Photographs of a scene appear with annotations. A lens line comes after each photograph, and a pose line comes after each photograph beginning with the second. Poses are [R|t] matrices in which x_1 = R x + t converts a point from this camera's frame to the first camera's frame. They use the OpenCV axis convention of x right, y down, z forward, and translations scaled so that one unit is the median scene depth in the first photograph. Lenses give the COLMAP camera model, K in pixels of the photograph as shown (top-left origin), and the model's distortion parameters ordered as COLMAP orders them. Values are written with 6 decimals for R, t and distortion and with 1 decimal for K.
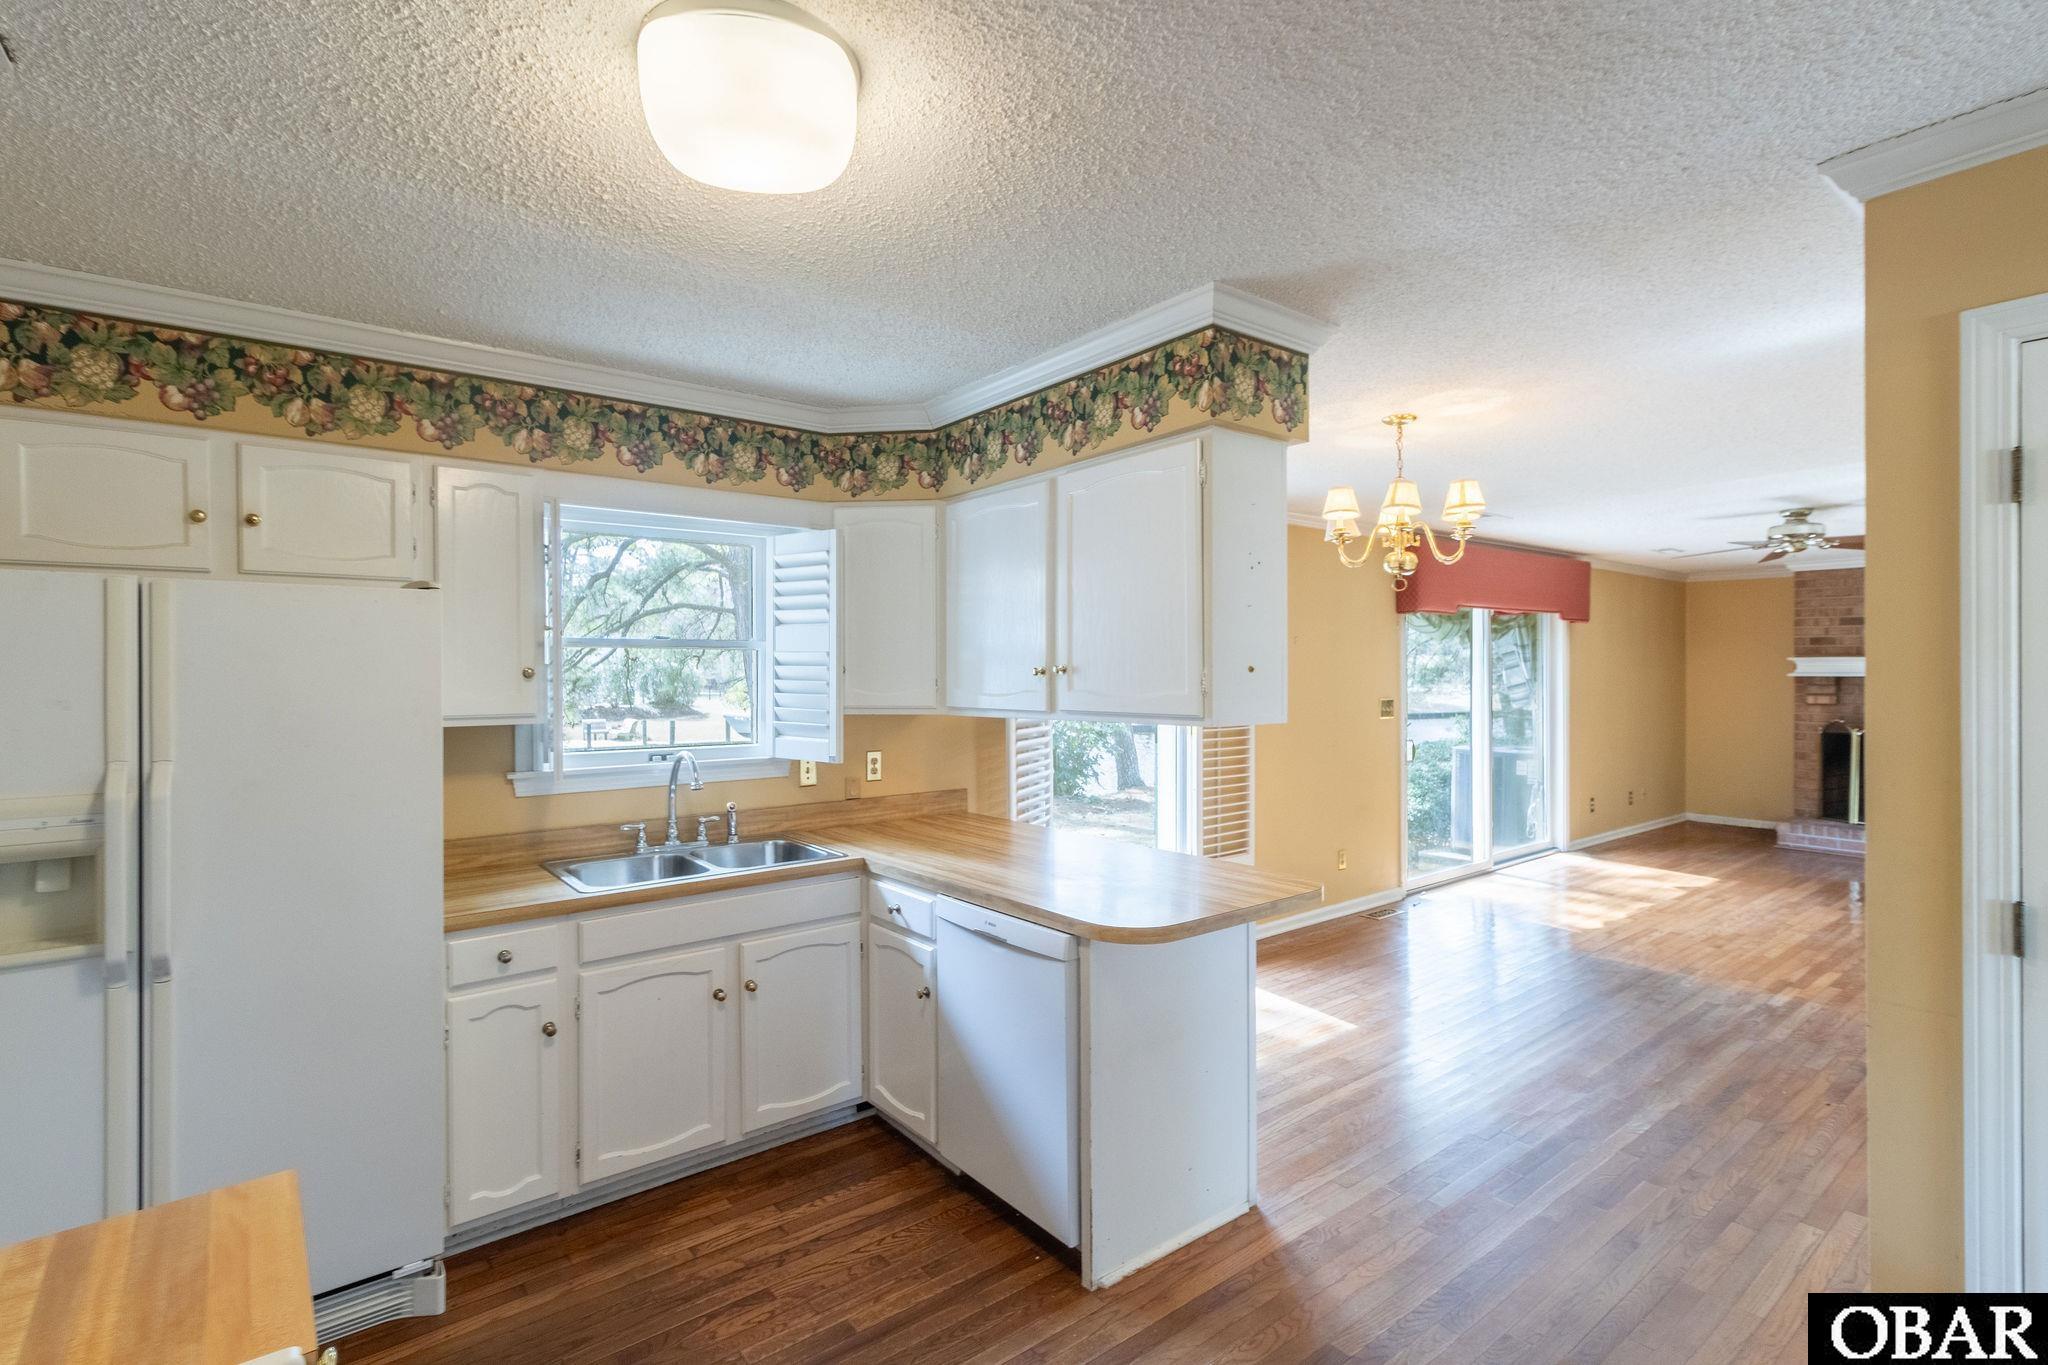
lens RADIAL K [[958.9, 0, 1027.7], [0, 958.9, 679.8], [0, 0, 1]] dist [0.002718, 0.000710]
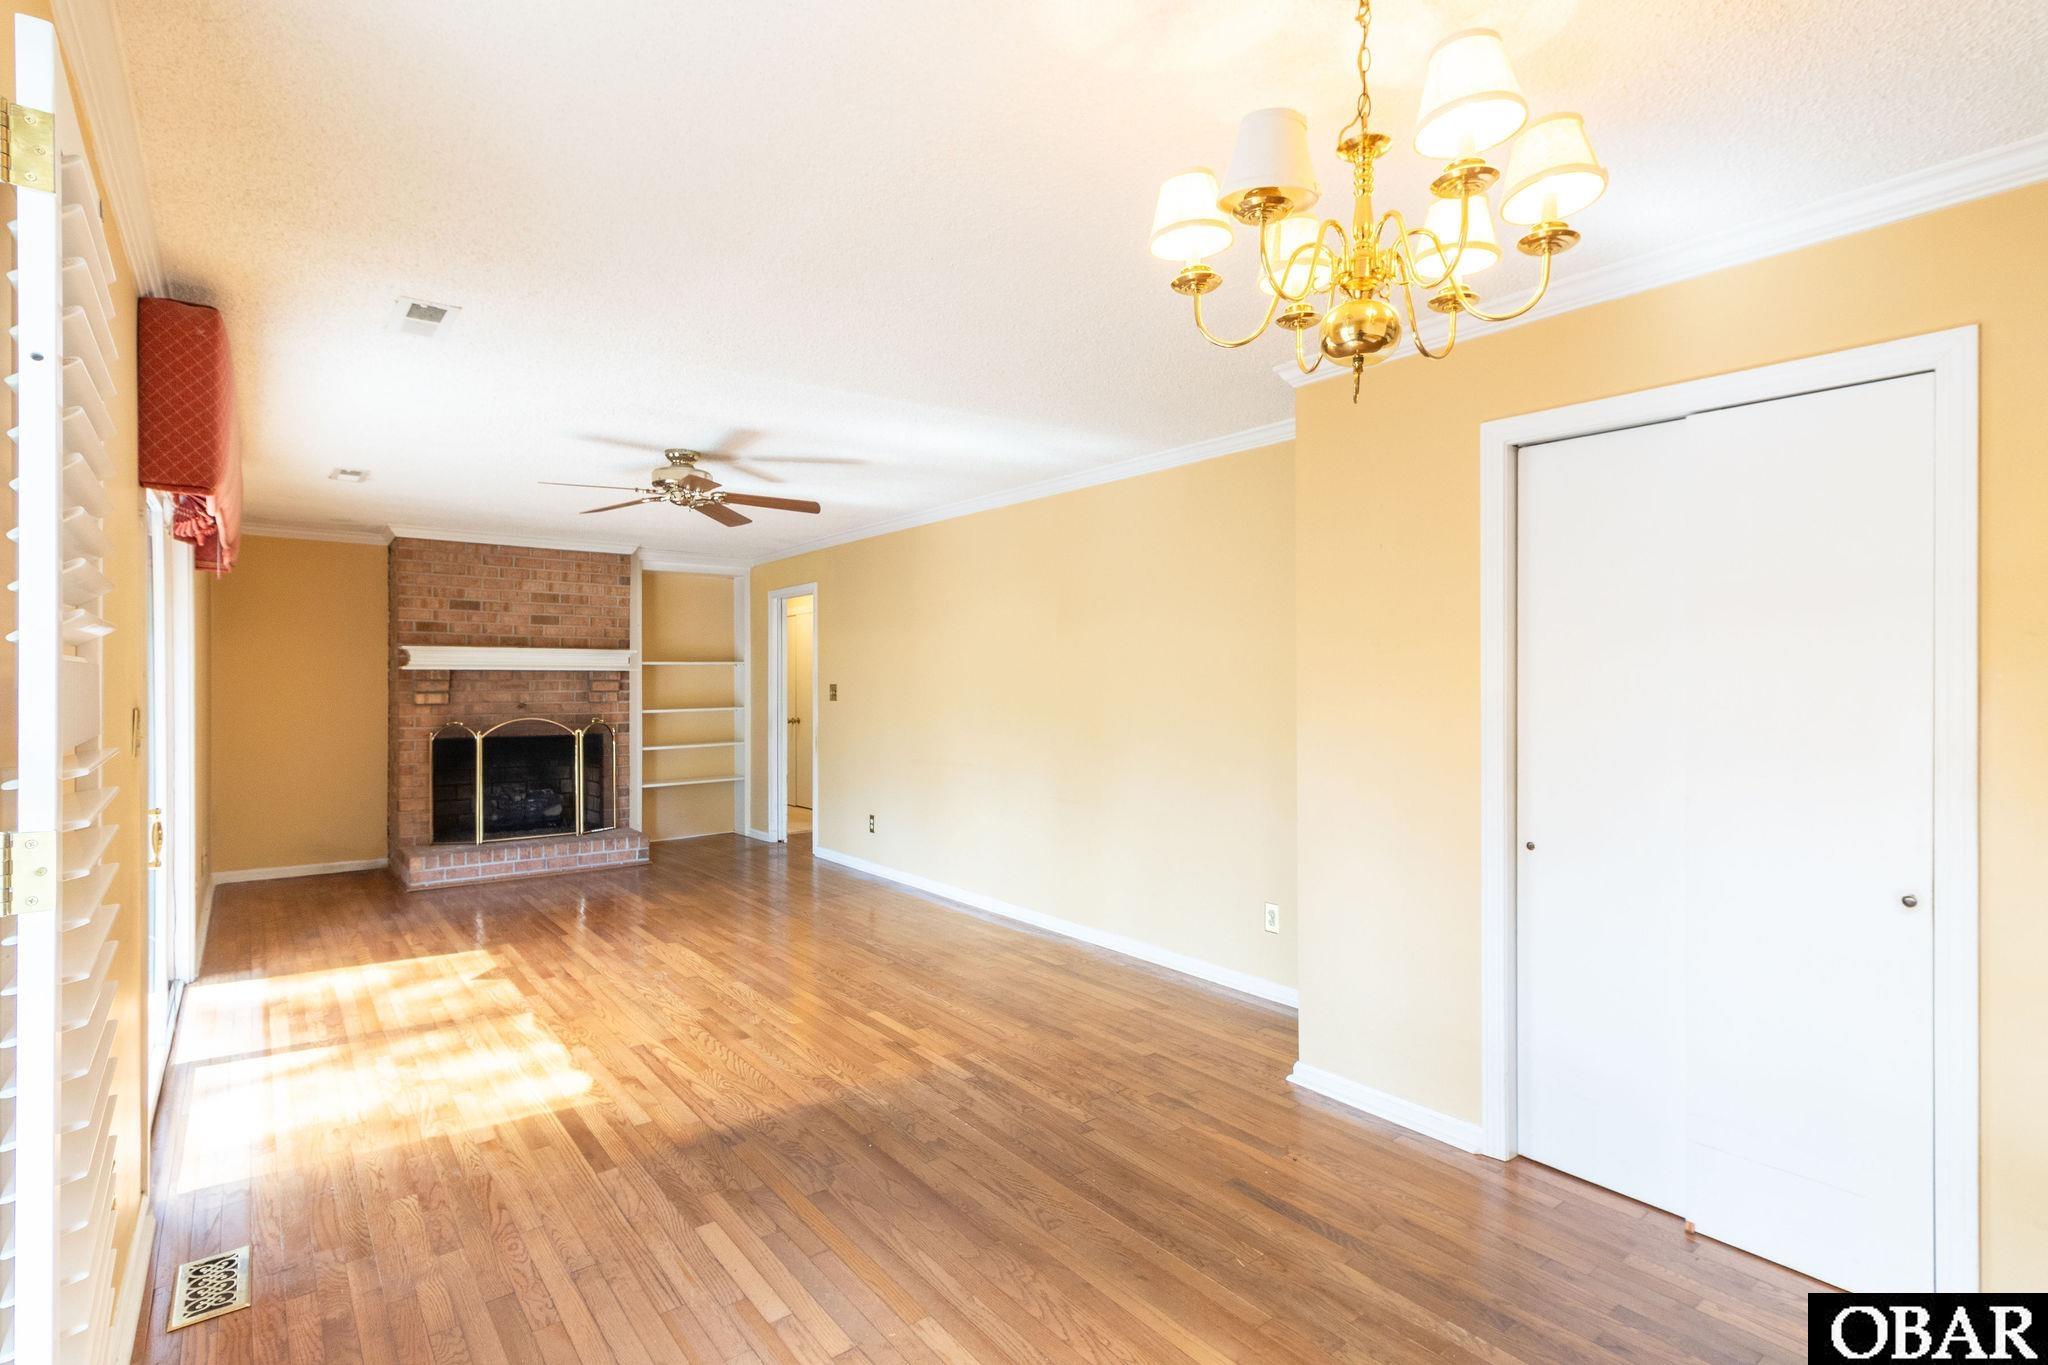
lens RADIAL K [[958.9, 0, 1030.5], [0, 958.9, 690.6], [0, 0, 1]] dist [0.002718, 0.000710]
pose [[-0.020607, -0.002317, 0.999785, 0.001318], [0.003034, 0.999993, 0.002380, 0.014028], [-0.999783, 0.003082, -0.020599, 0.528811]]
